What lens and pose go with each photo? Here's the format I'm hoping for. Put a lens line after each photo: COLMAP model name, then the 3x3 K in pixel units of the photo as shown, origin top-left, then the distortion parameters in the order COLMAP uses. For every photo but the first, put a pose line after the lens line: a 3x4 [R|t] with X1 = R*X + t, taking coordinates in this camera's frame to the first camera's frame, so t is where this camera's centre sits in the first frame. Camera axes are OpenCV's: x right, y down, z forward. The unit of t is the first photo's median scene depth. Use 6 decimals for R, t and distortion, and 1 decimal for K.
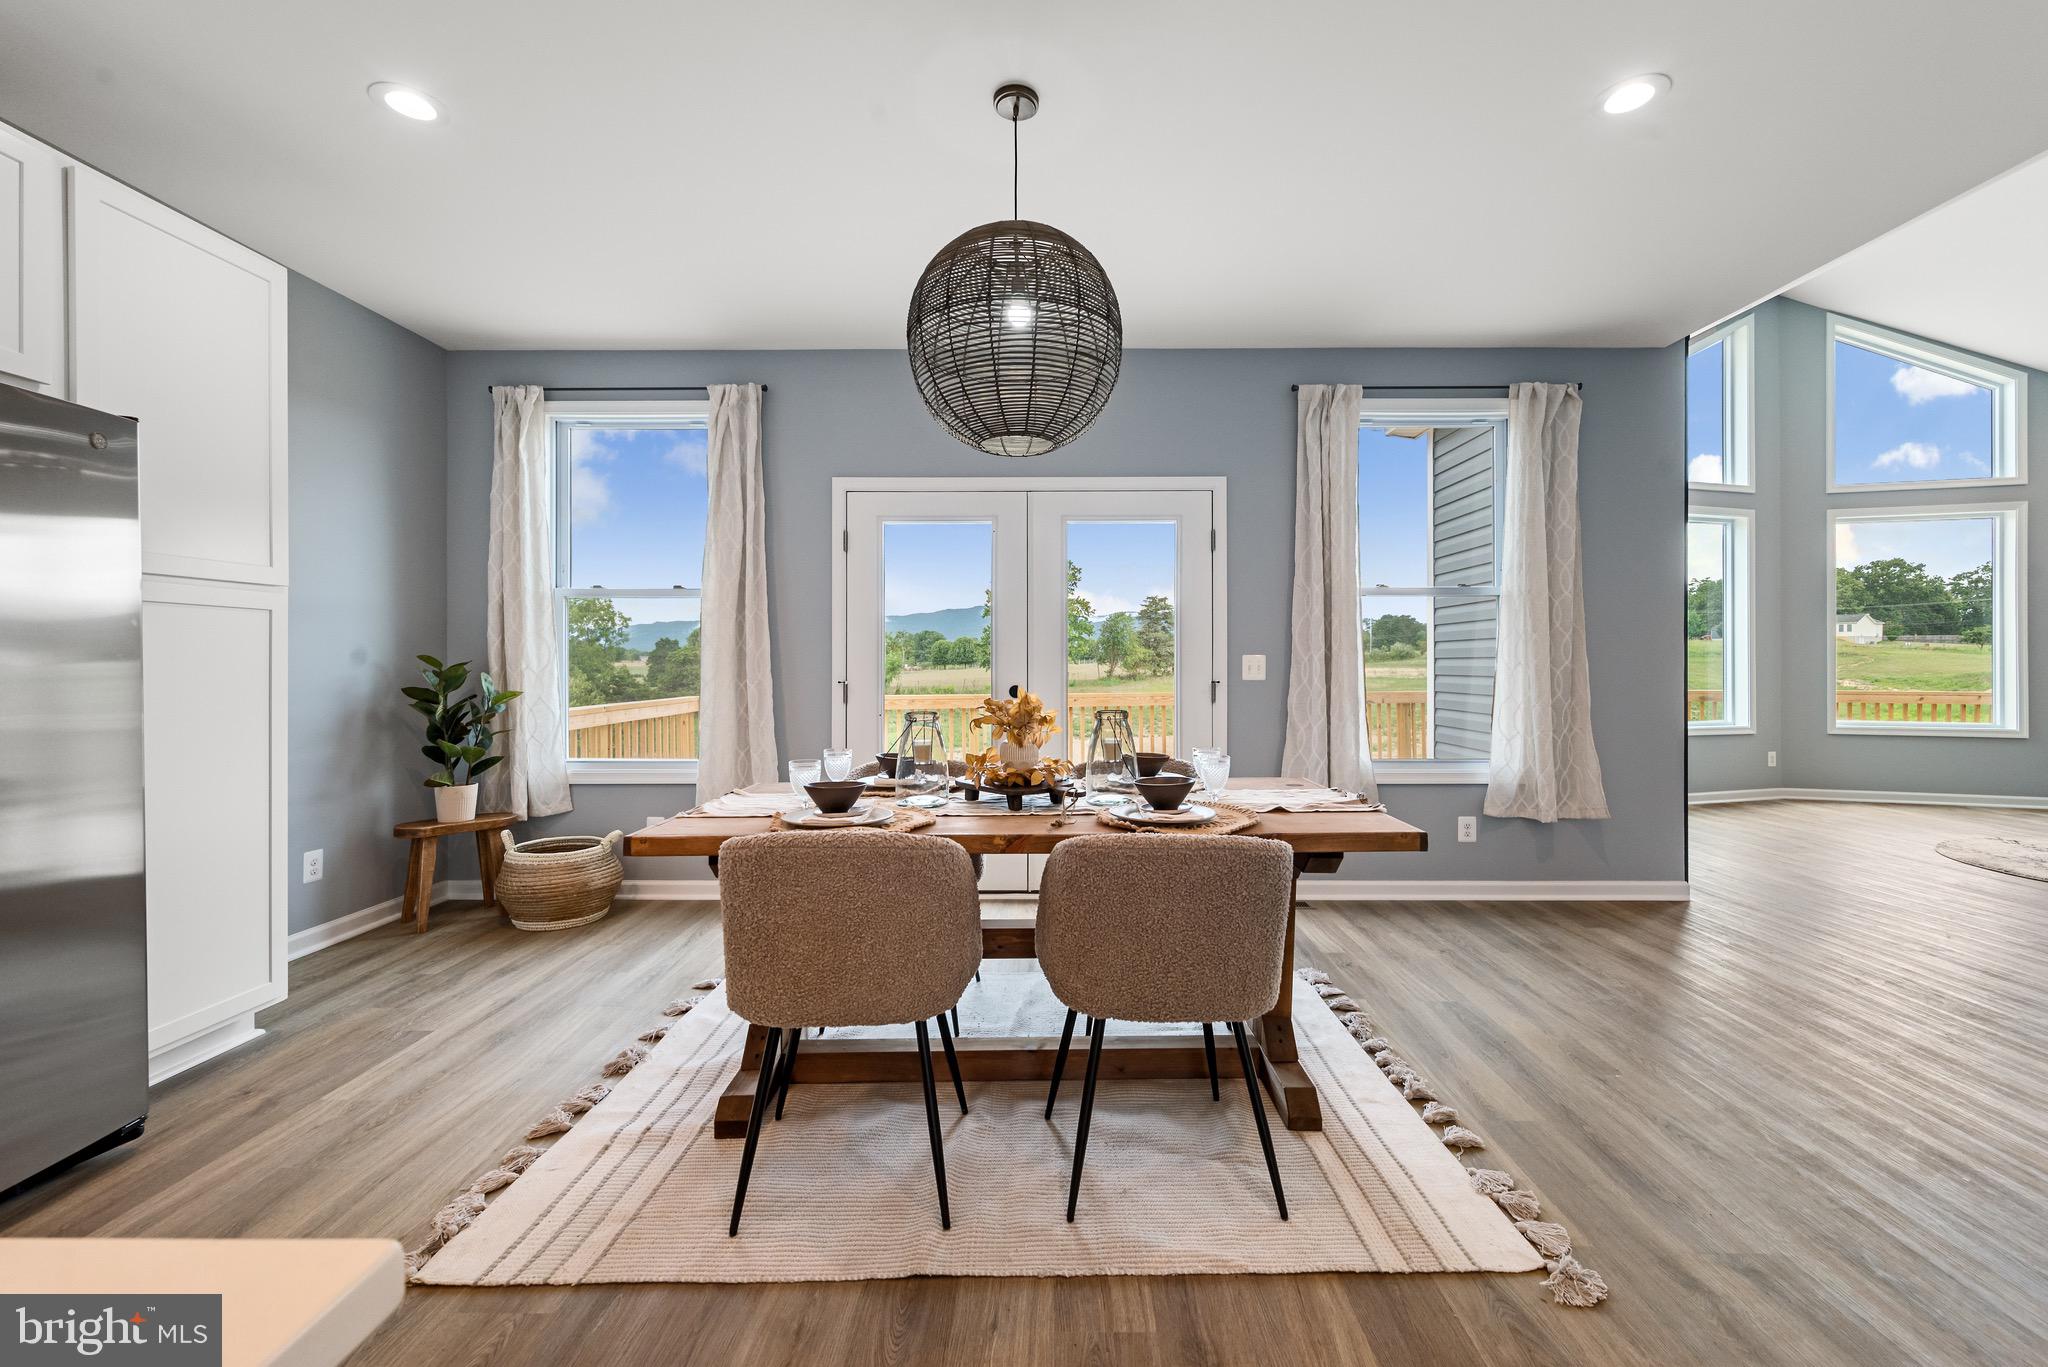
lens RADIAL K [[819.8, 0, 1049.4], [0, 819.8, 662.2], [0, 0, 1]] dist [-0.000241, -0.000211]
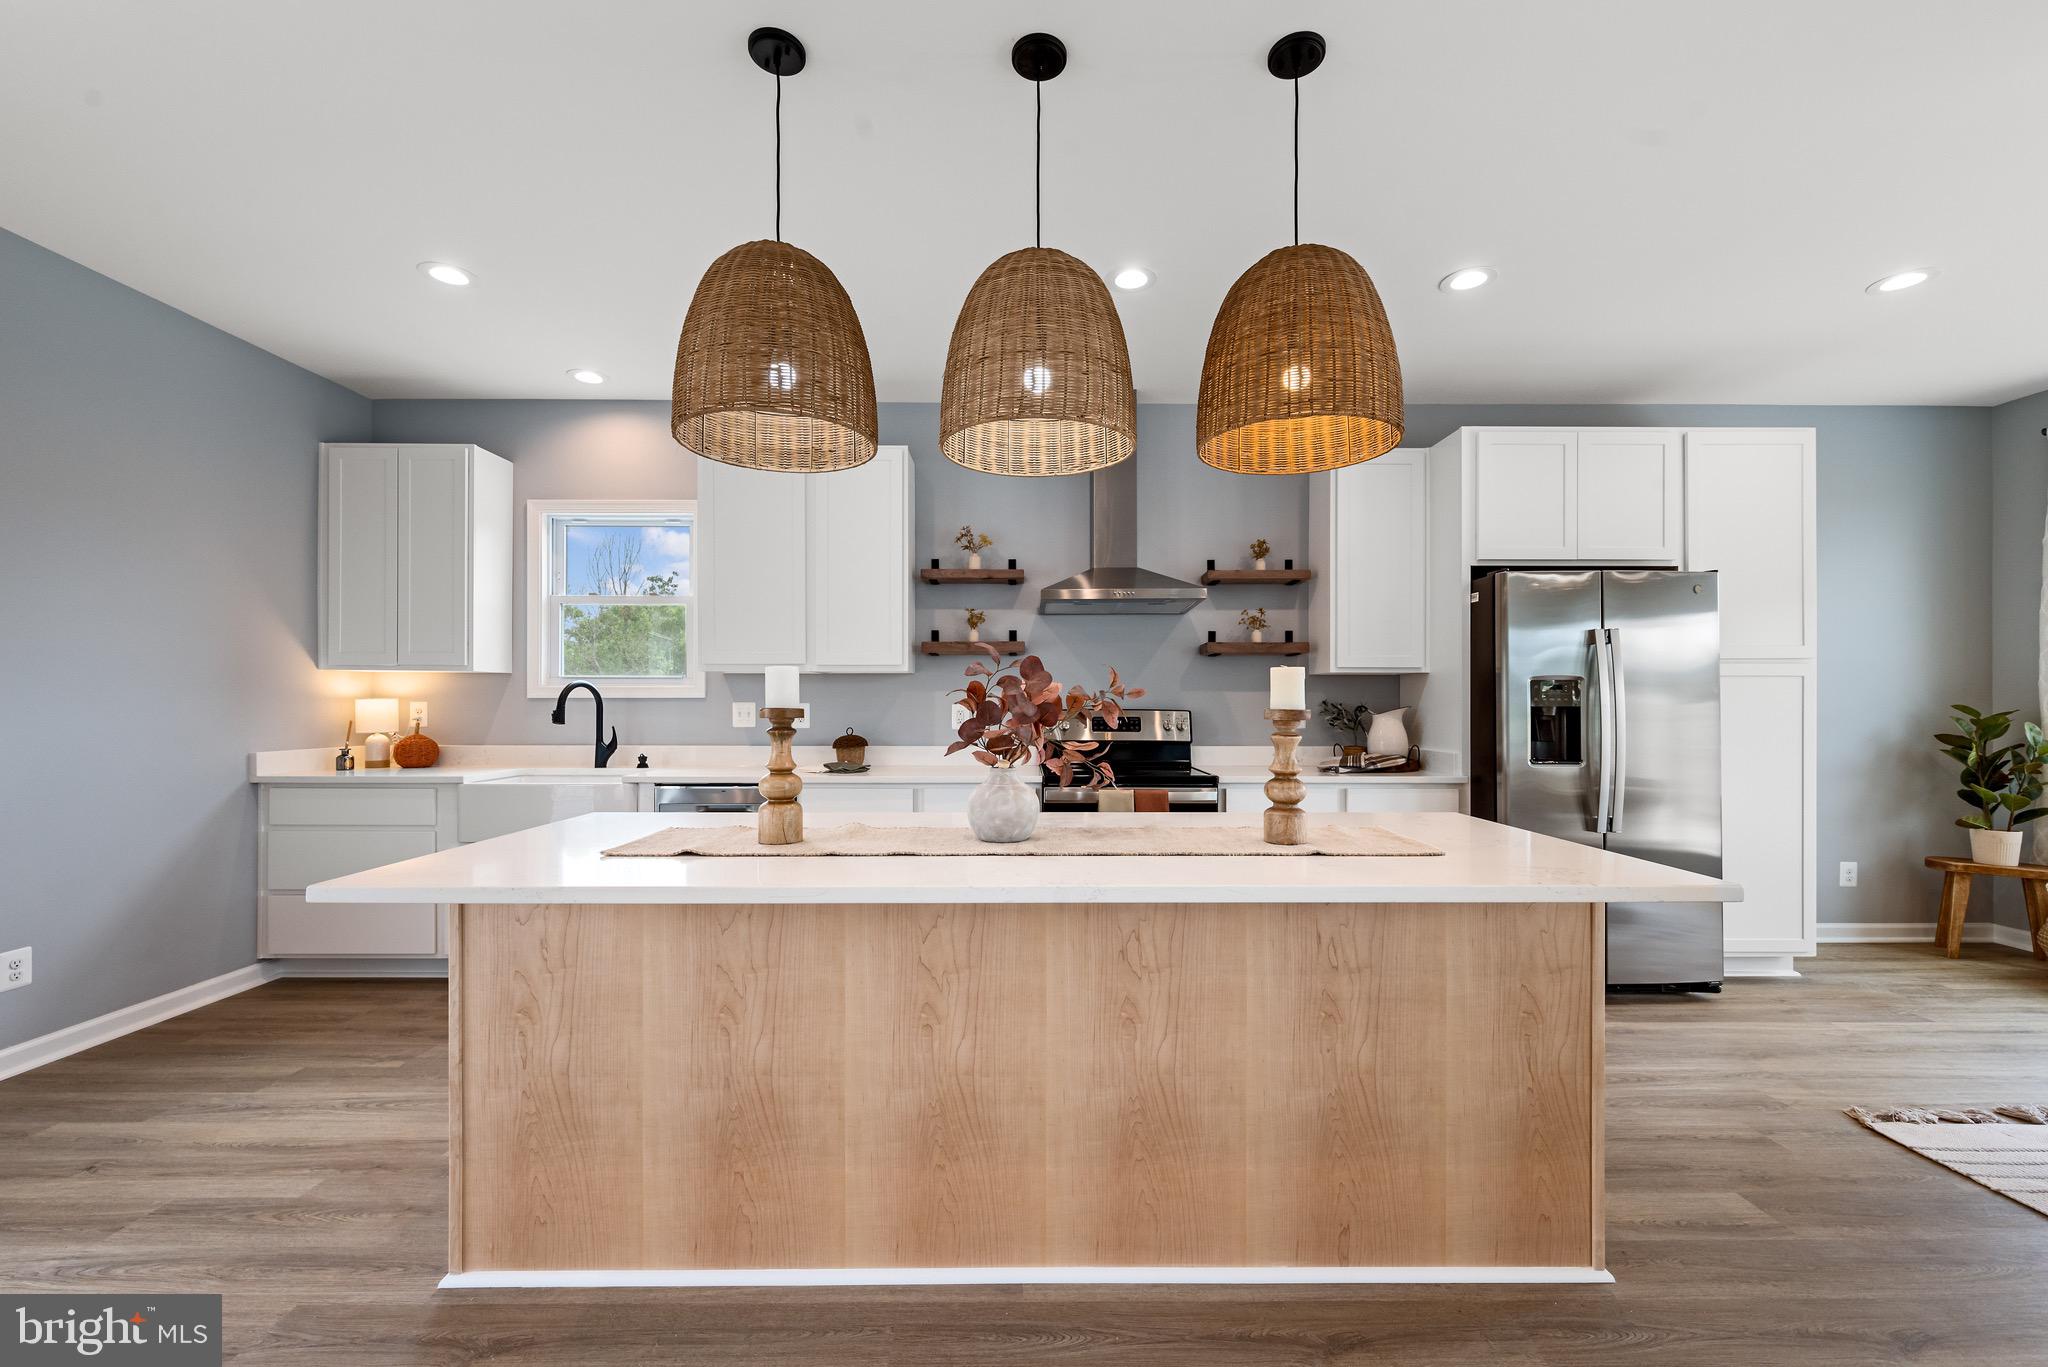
lens RADIAL K [[817.6, 0, 1030.0], [0, 817.6, 707.3], [0, 0, 1]] dist [0.000092, 0.000247]
pose [[0.013267, 0.004028, -0.999904, 0.271649], [0.002210, 0.999989, 0.004057, -0.011332], [0.999910, -0.002264, 0.013258, -0.216641]]
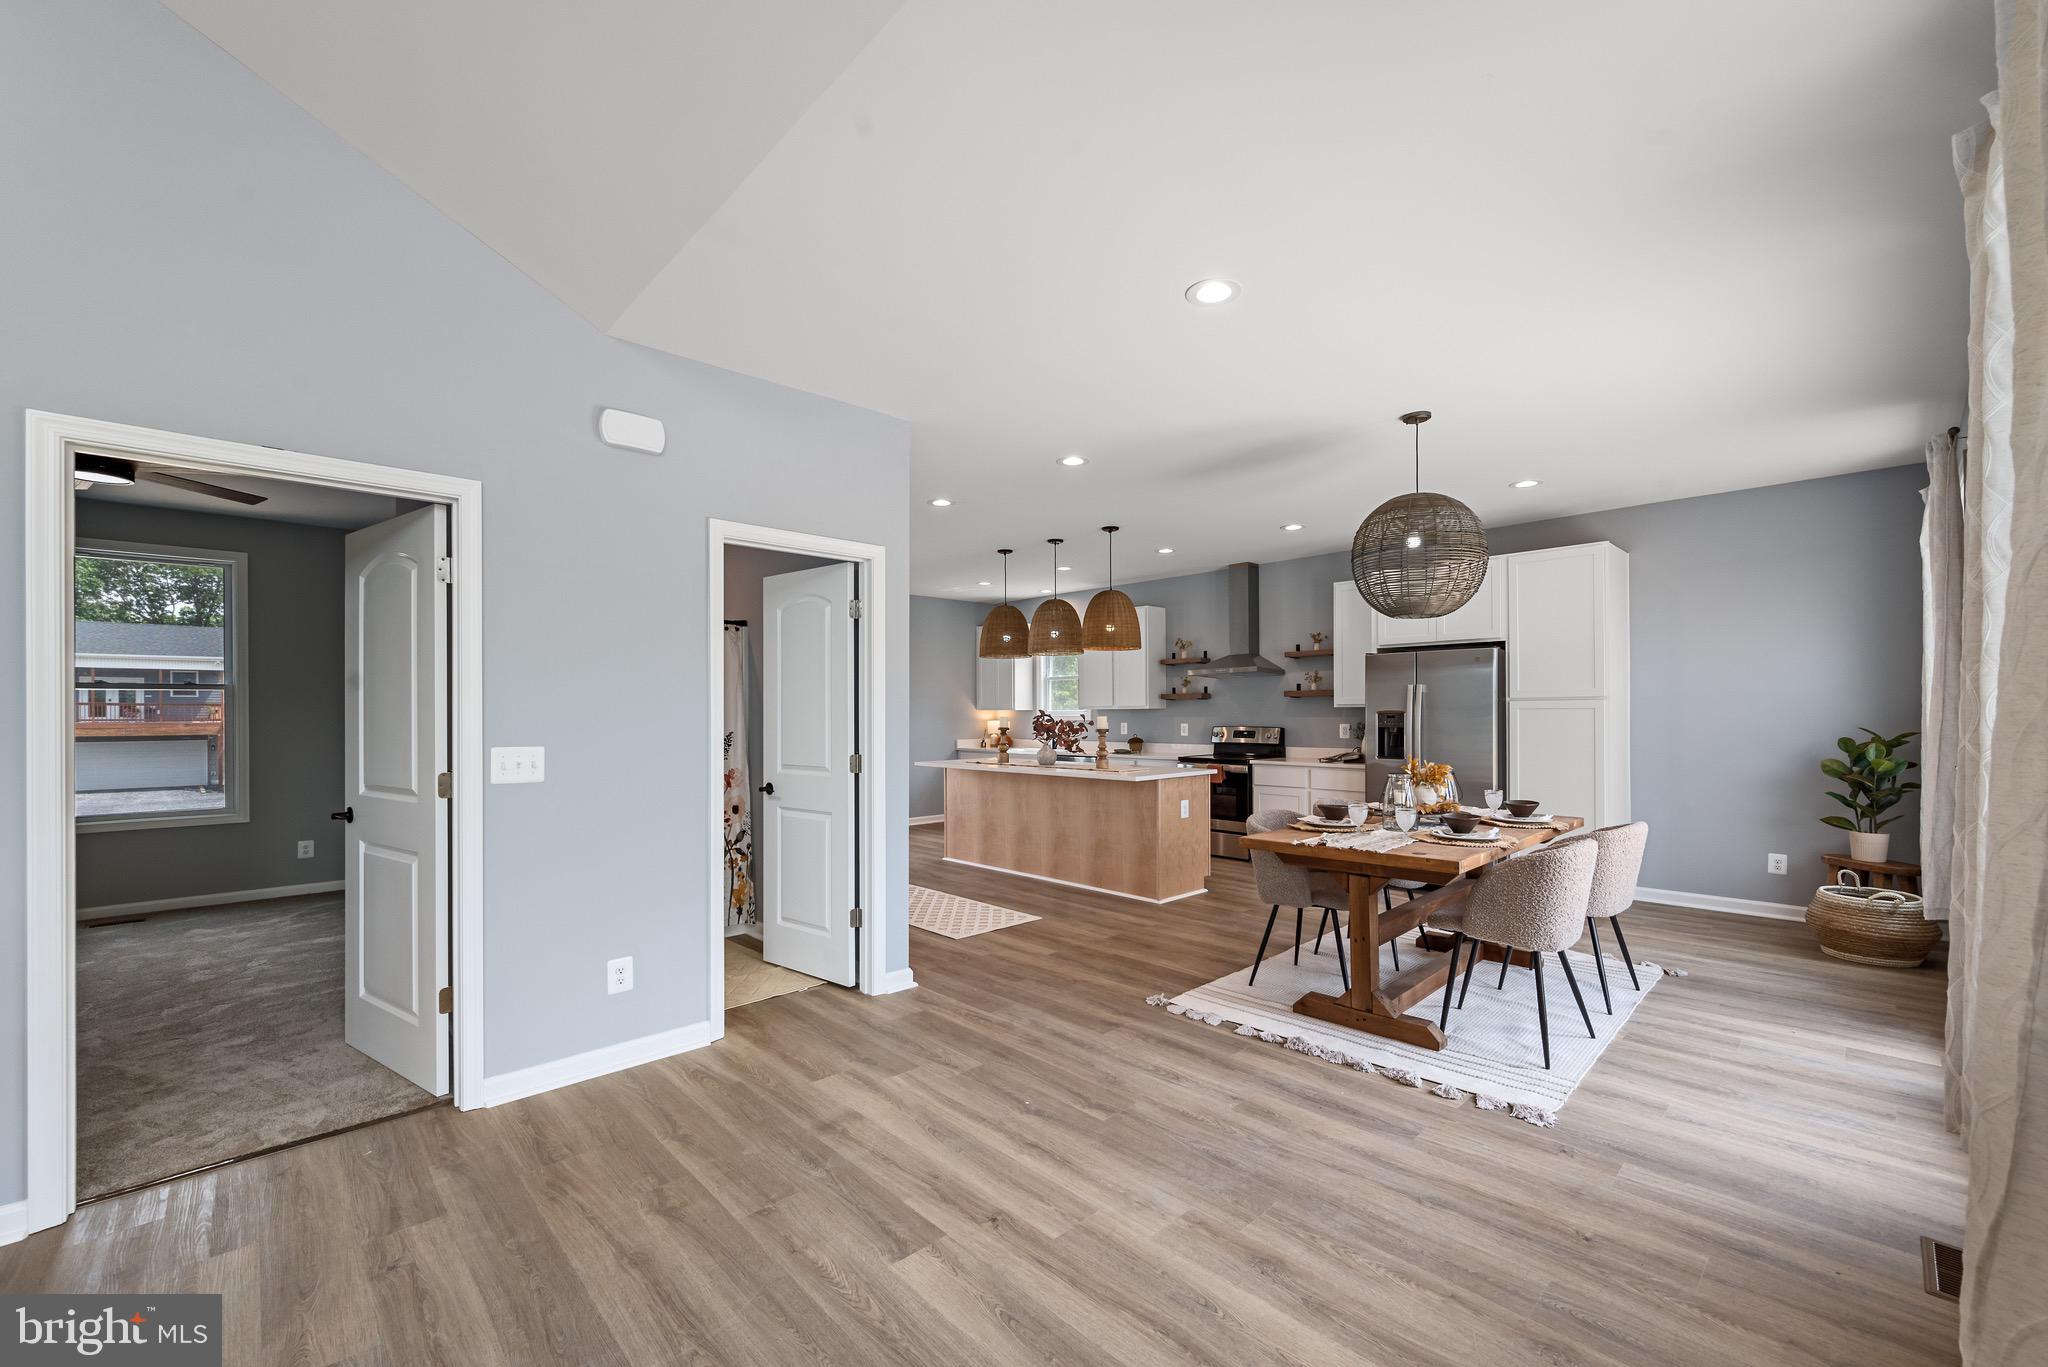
lens RADIAL K [[823.4, 0, 1030.6], [0, 823.4, 717.4], [0, 0, 1]] dist [0.001956, 0.000166]
pose [[-0.718662, 0.007121, -0.695323, 1.016216], [0.007495, 0.999969, 0.002494, -0.035554], [0.695319, -0.003419, -0.718693, 0.973521]]
